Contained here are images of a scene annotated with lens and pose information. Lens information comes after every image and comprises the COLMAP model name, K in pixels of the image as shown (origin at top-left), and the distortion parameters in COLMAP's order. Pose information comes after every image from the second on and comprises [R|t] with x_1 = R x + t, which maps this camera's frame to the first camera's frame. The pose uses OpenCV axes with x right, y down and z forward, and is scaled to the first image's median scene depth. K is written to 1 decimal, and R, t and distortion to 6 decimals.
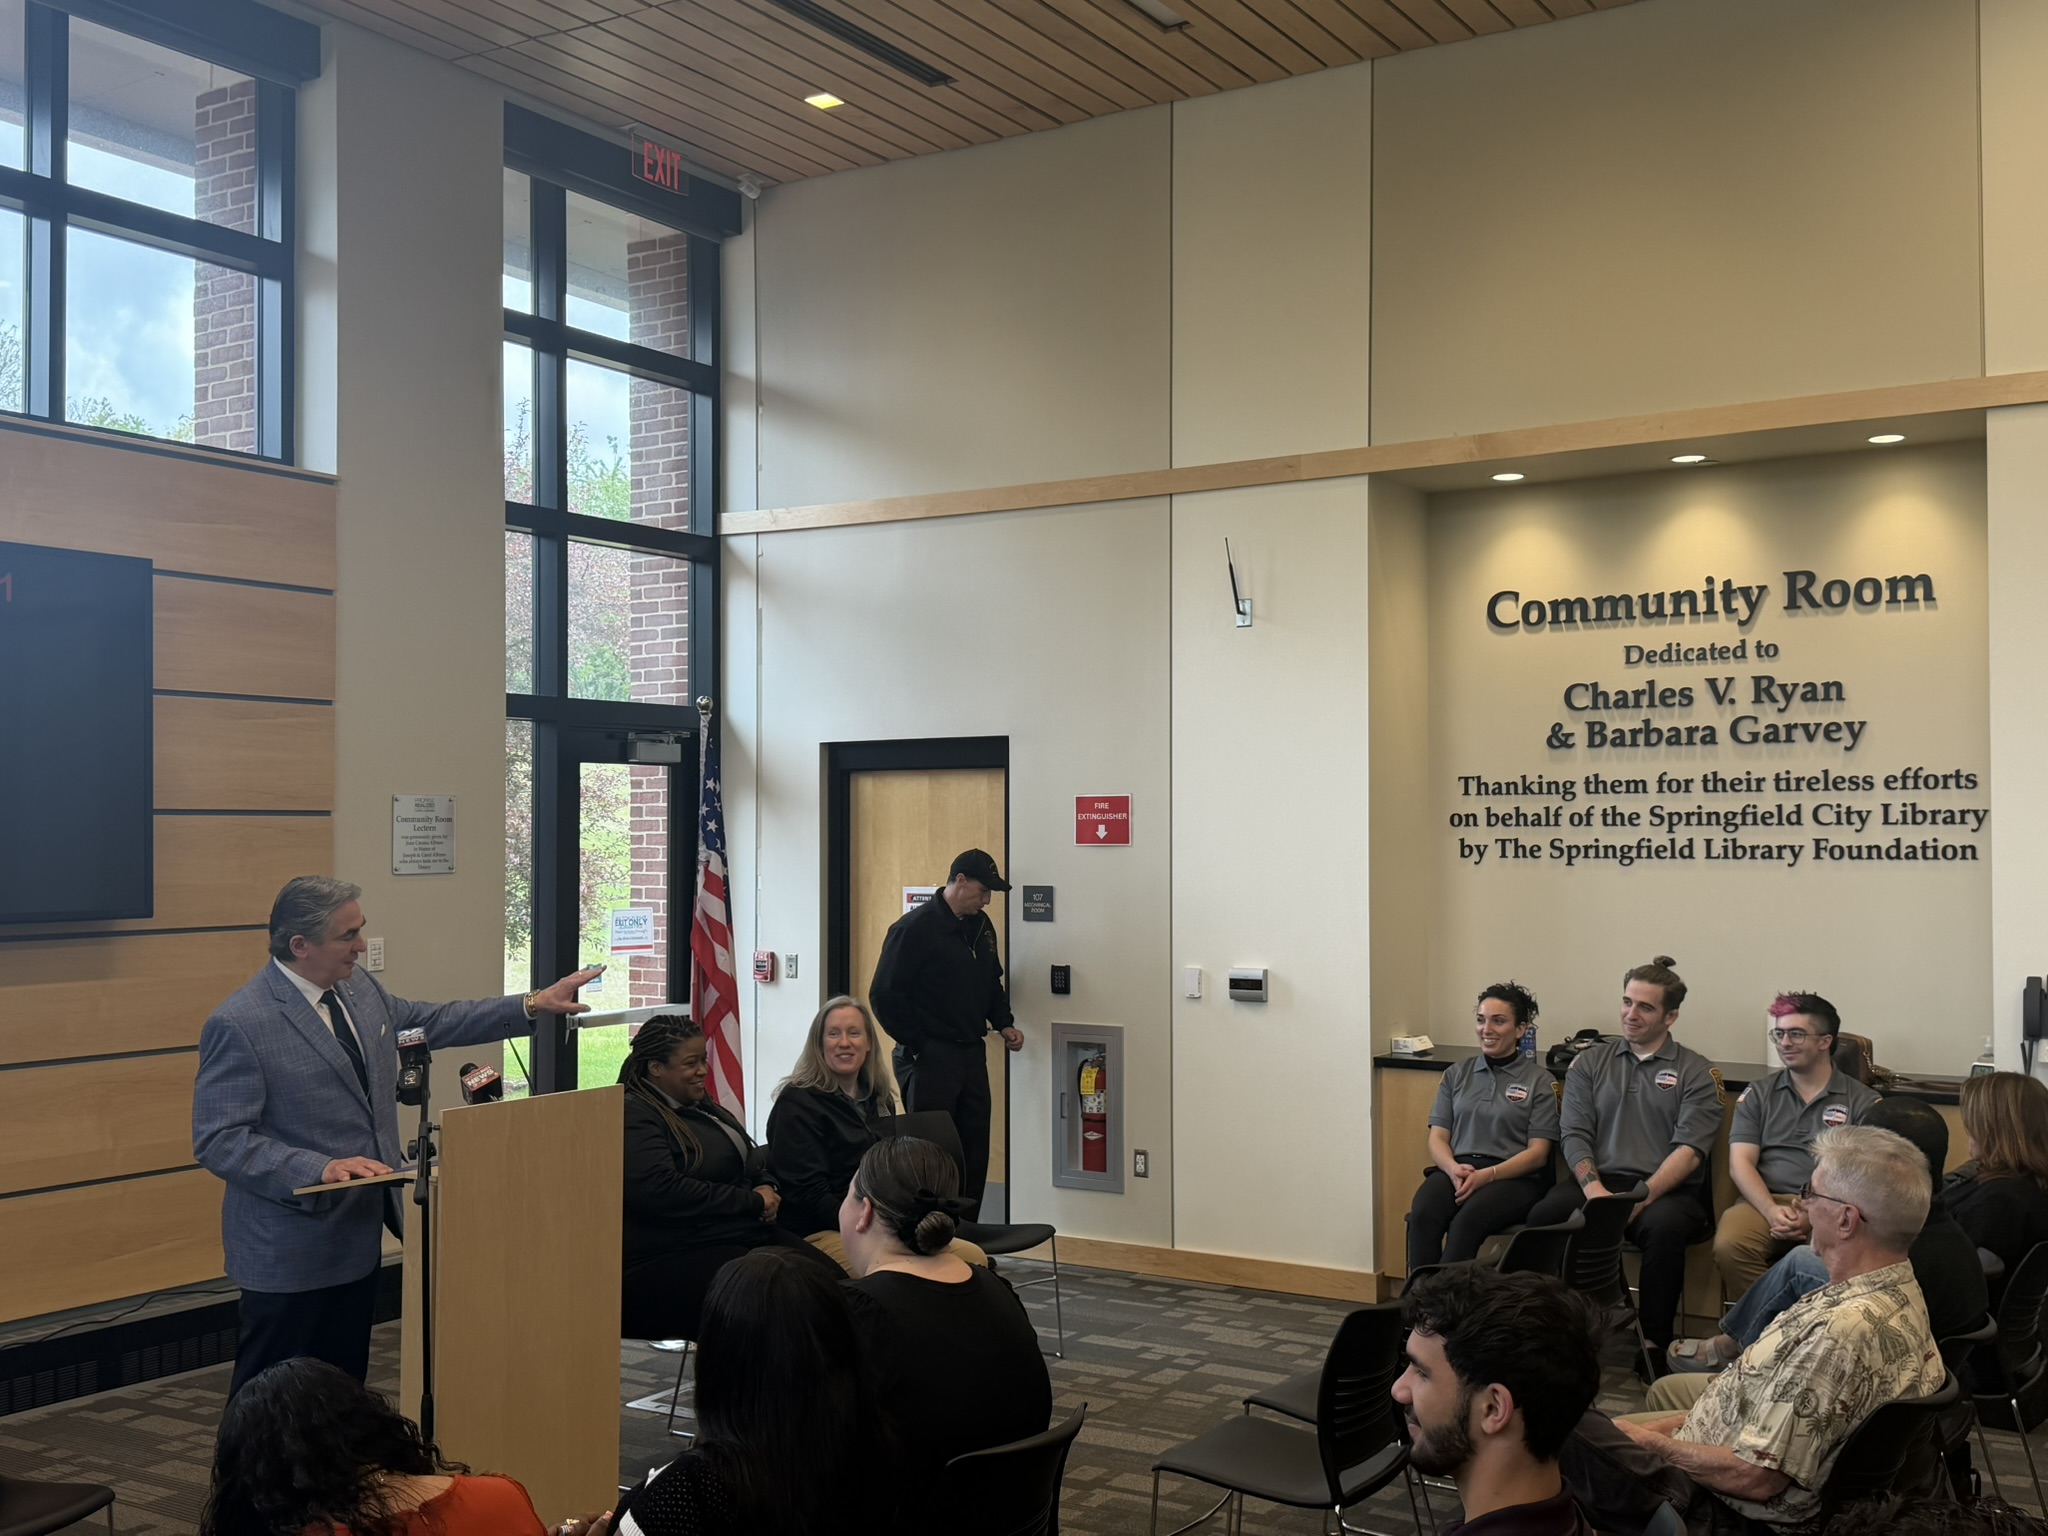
lens RADIAL K [[2108.6, 0, 1022.6], [0, 2108.6, 775.3], [0, 0, 1]] dist [0.189066, -0.430536]
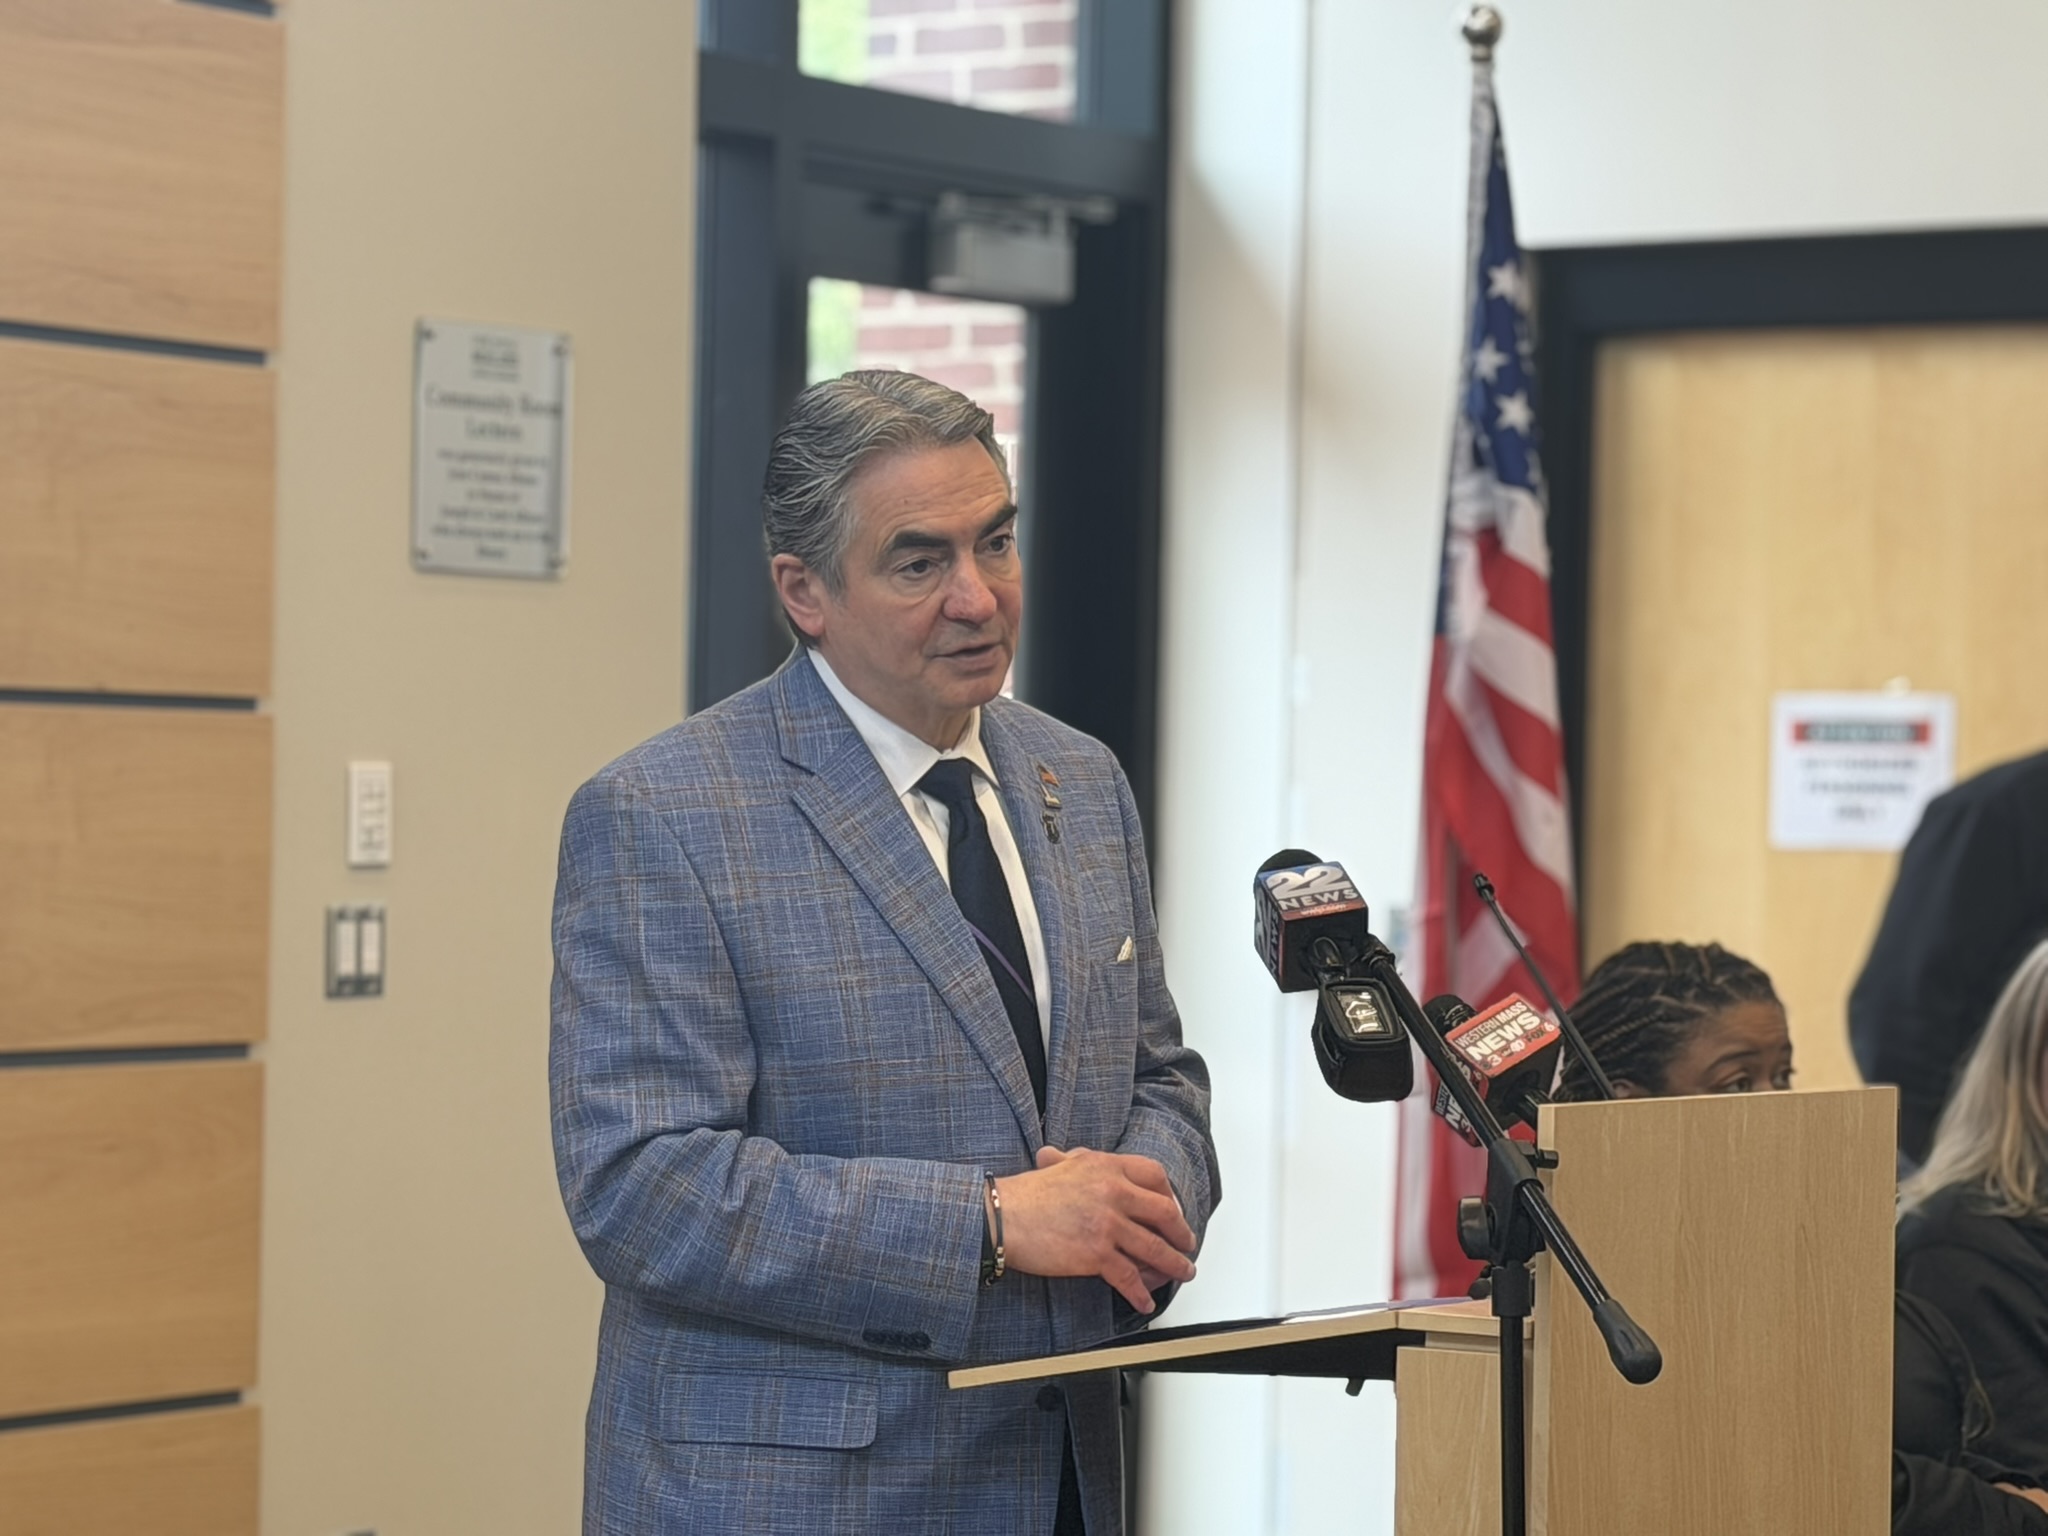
lens RADIAL K [[6148.7, 0, 1024.0], [0, 6148.7, 768.0], [0, 0, 1]] dist [0.138661, 1.270635]
pose [[0.999746, 0.022538, -0.000089, -0.194480], [-0.022530, 0.999481, 0.023018, 0.050945], [0.000608, -0.023010, 0.999735, 0.074724]]
